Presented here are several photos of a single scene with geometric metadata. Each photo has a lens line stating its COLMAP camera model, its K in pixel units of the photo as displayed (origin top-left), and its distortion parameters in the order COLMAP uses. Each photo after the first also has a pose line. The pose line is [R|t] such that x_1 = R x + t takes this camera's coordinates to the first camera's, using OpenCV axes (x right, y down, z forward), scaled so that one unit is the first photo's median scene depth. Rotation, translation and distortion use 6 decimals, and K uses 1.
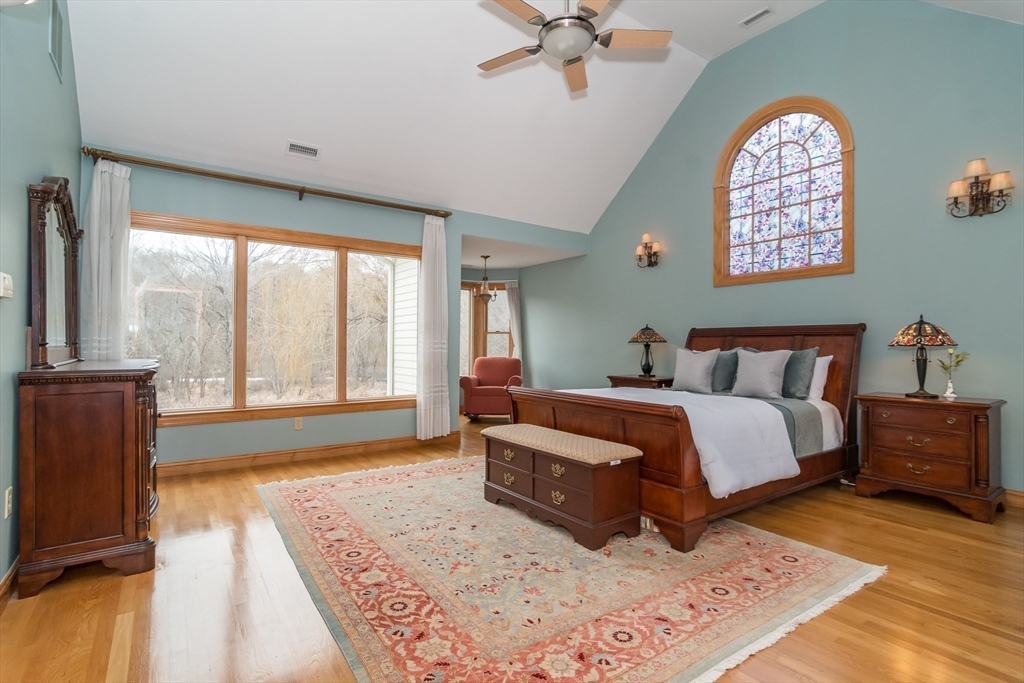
lens RADIAL K [[494.3, 0, 509.9], [0, 494.3, 343.9], [0, 0, 1]] dist [-0.008924, 0.002787]
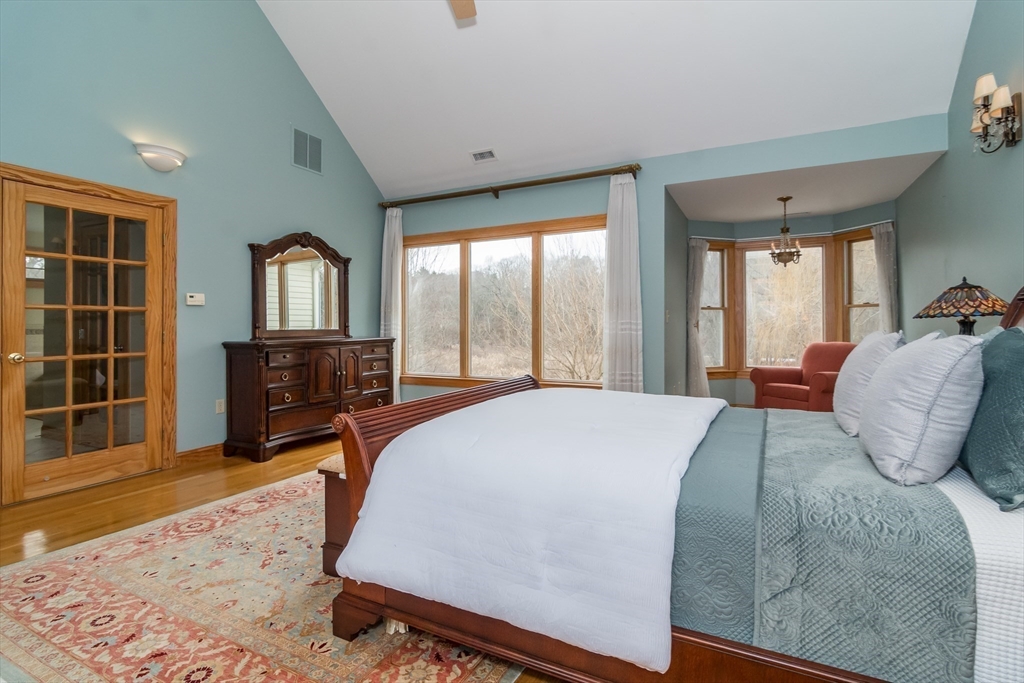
lens RADIAL K [[494.3, 0, 513.8], [0, 494.3, 324.4], [0, 0, 1]] dist [-0.008924, 0.002787]
pose [[0.469181, -0.010152, -0.883044, 1.143200], [0.007604, 0.999943, -0.007456, 0.011476], [0.883070, -0.003217, 0.469231, 0.972788]]
